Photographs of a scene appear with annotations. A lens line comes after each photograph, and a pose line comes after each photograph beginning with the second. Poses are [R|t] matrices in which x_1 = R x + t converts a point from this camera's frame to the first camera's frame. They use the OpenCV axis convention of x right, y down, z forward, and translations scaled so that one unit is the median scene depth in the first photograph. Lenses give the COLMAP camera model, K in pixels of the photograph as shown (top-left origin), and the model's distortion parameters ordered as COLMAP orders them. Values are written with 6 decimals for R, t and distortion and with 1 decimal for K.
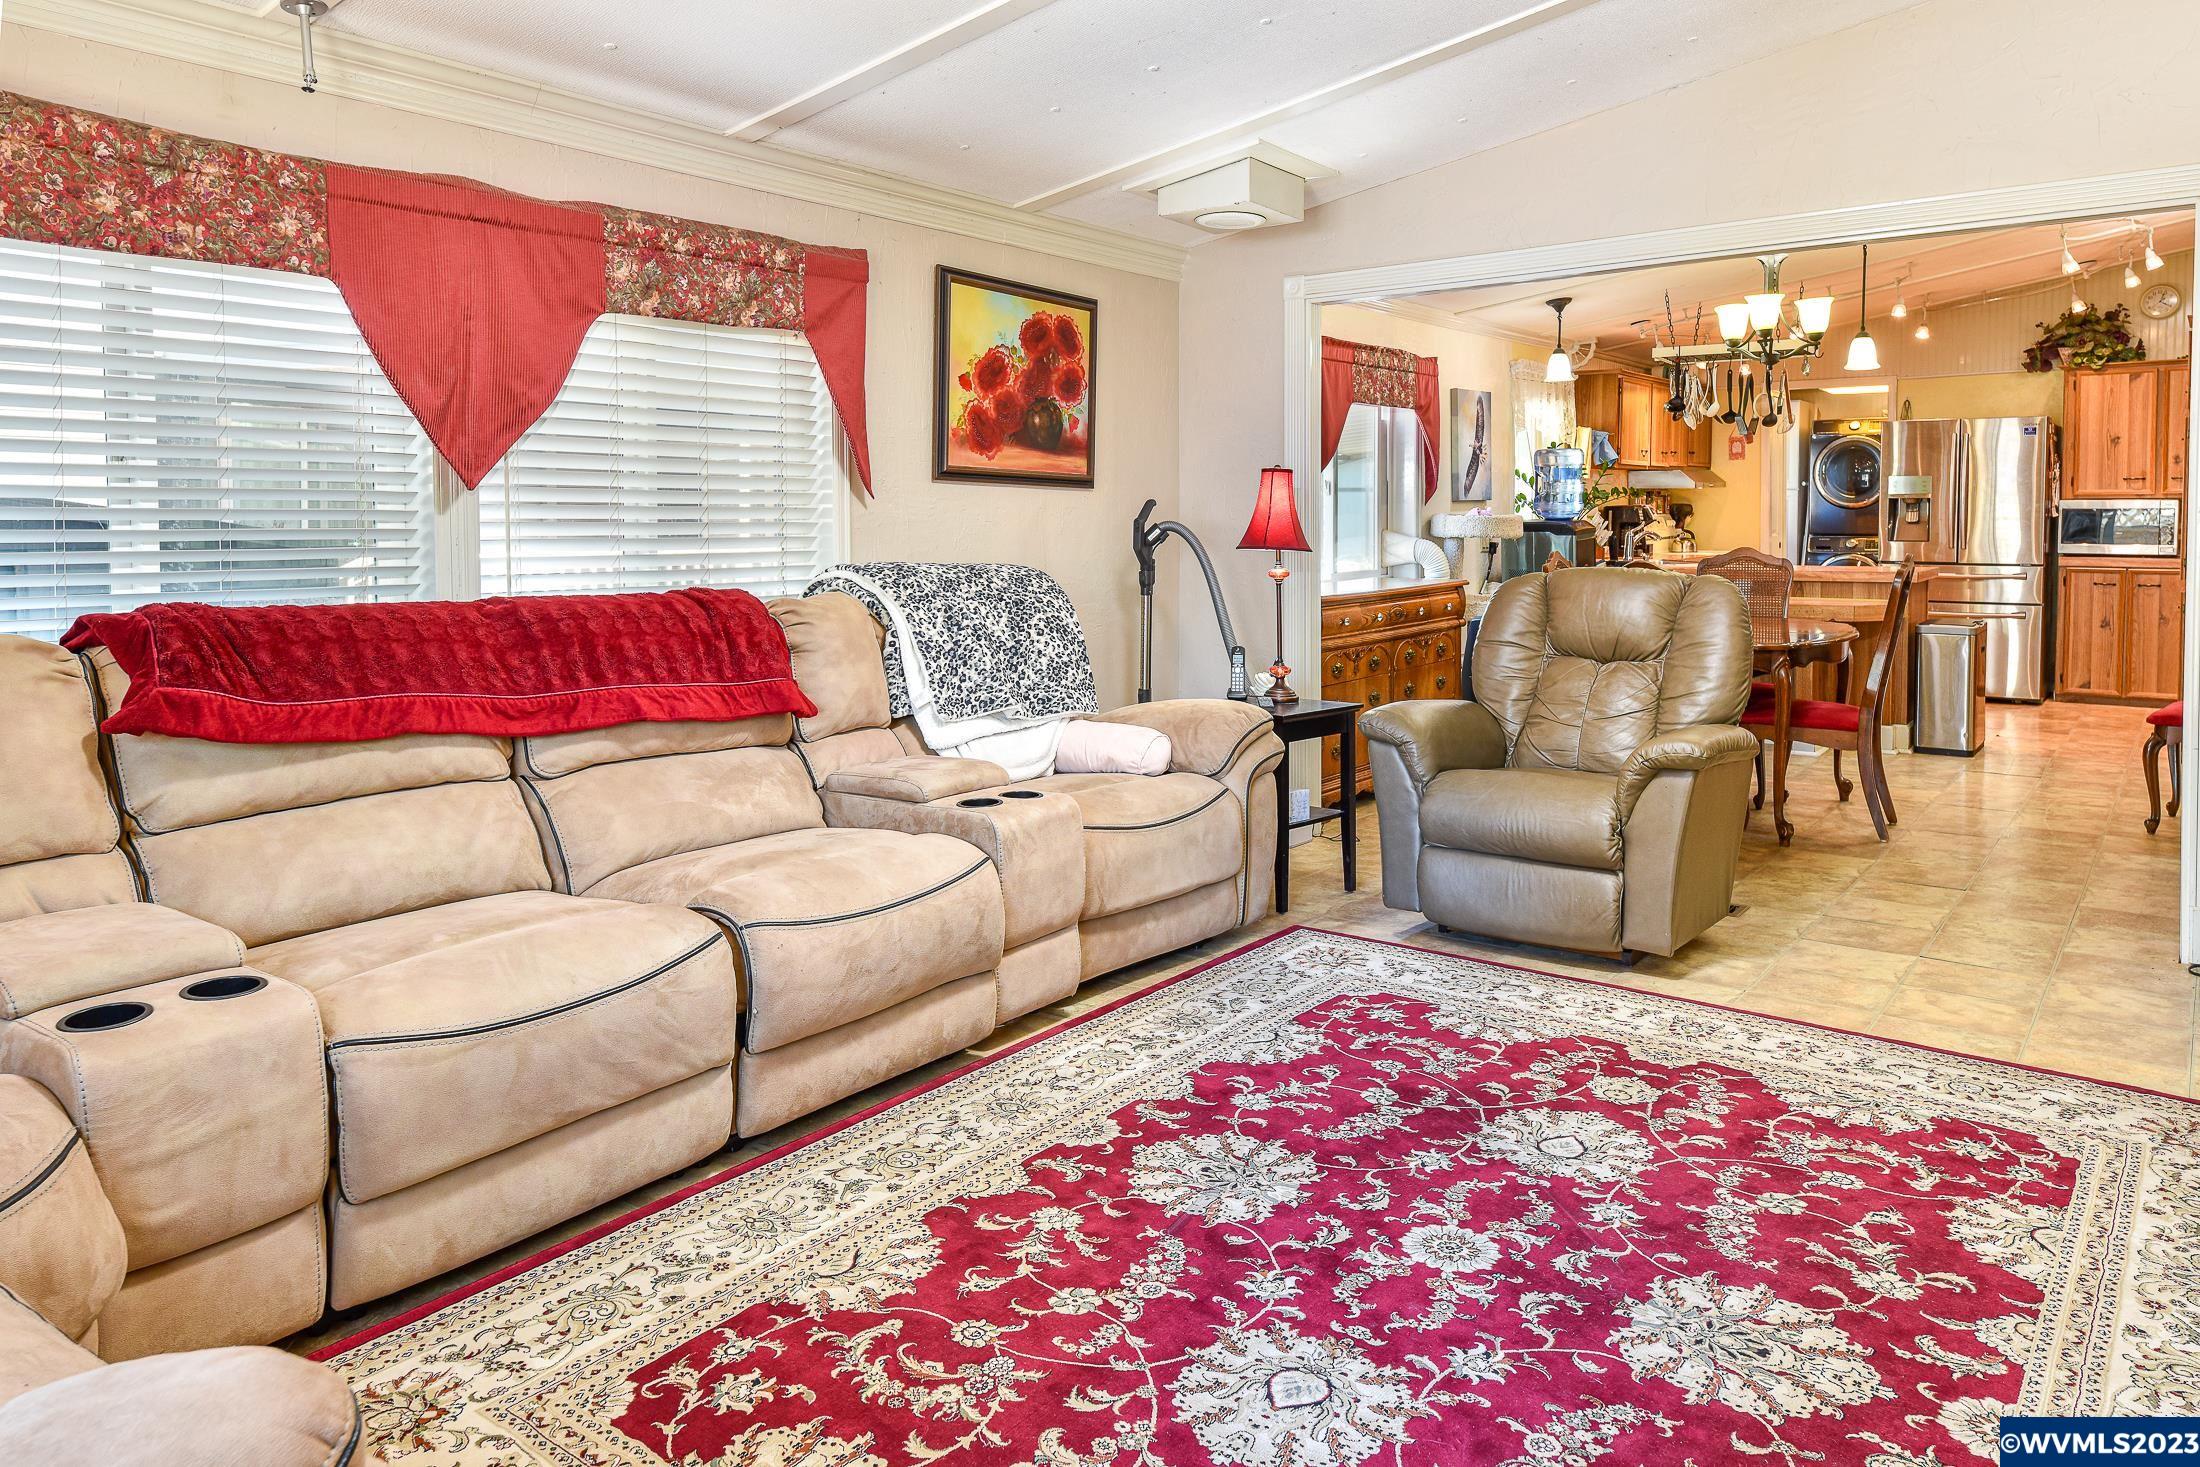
lens RADIAL K [[1510.9, 0, 1092.3], [0, 1510.9, 578.5], [0, 0, 1]] dist [0.014184, 0.001507]
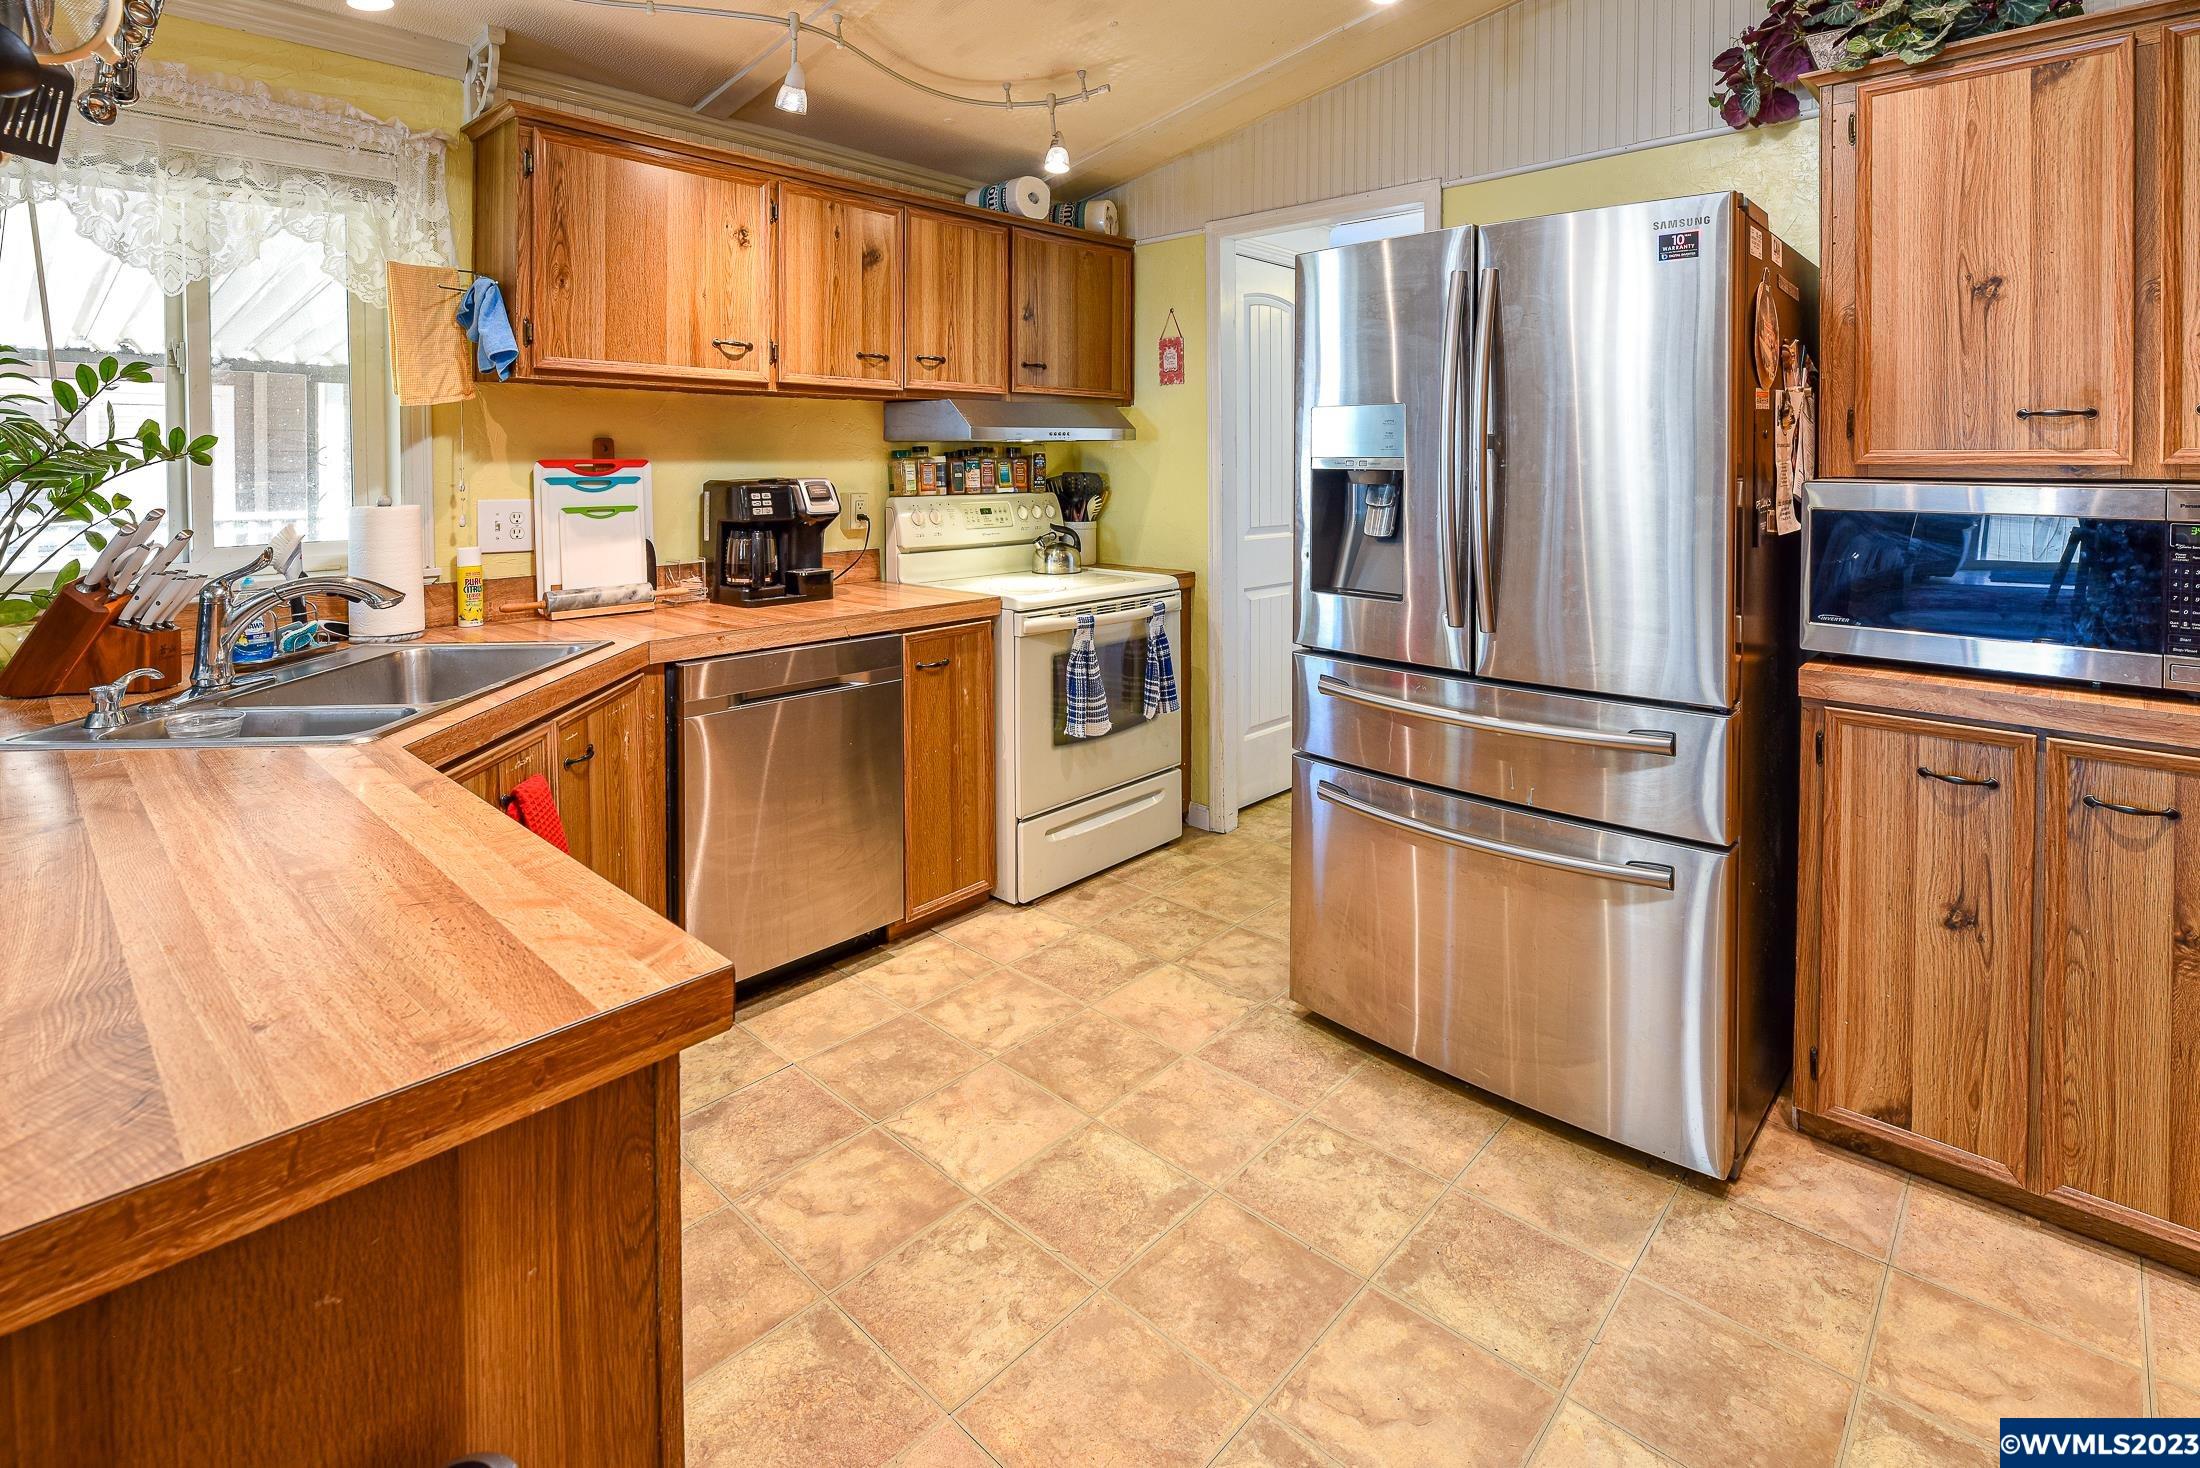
lens RADIAL K [[1077.3, 0, 1106.7], [0, 1077.3, 470.8], [0, 0, 1]] dist [-0.003273, -0.000528]
pose [[0.995083, 0.007551, -0.098757, 1.515929], [-0.011091, 0.999314, -0.035345, -0.130453], [0.098422, 0.036266, 0.994484, 2.250581]]
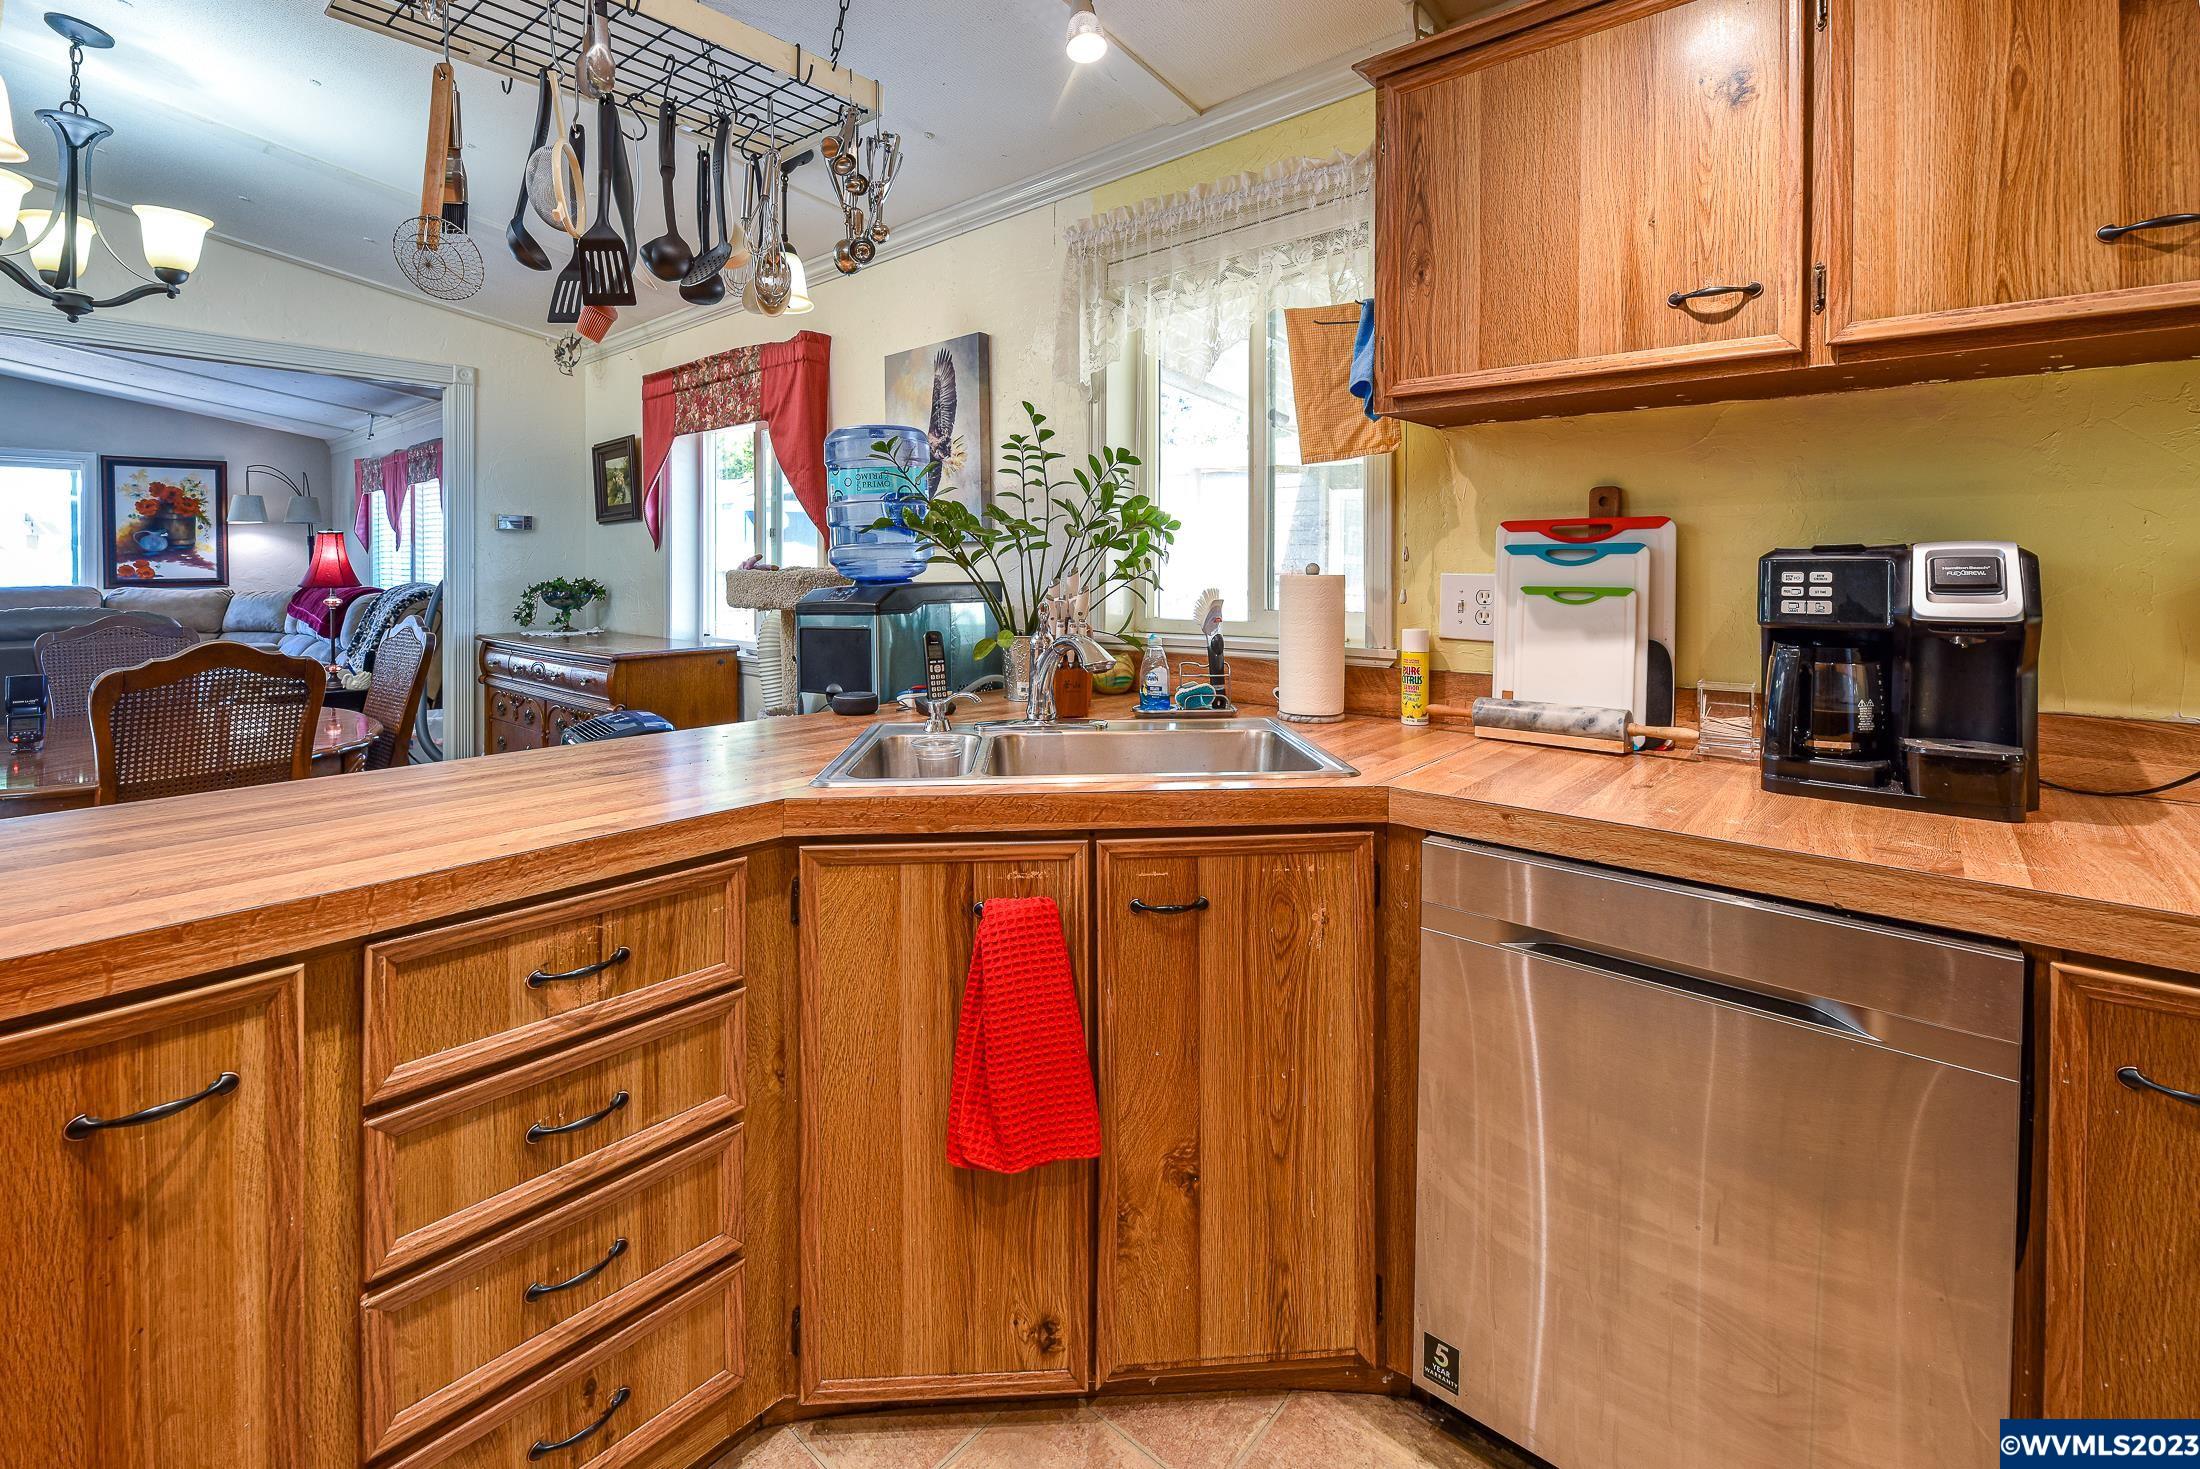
lens RADIAL K [[946.0, 0, 1083.3], [0, 946.0, 562.4], [0, 0, 1]] dist [0.000183, -0.006450]
pose [[-0.074958, 0.009291, -0.997143, 1.562839], [-0.043486, 0.998975, 0.012577, -0.136051], [0.996238, 0.044305, -0.074477, 2.857695]]
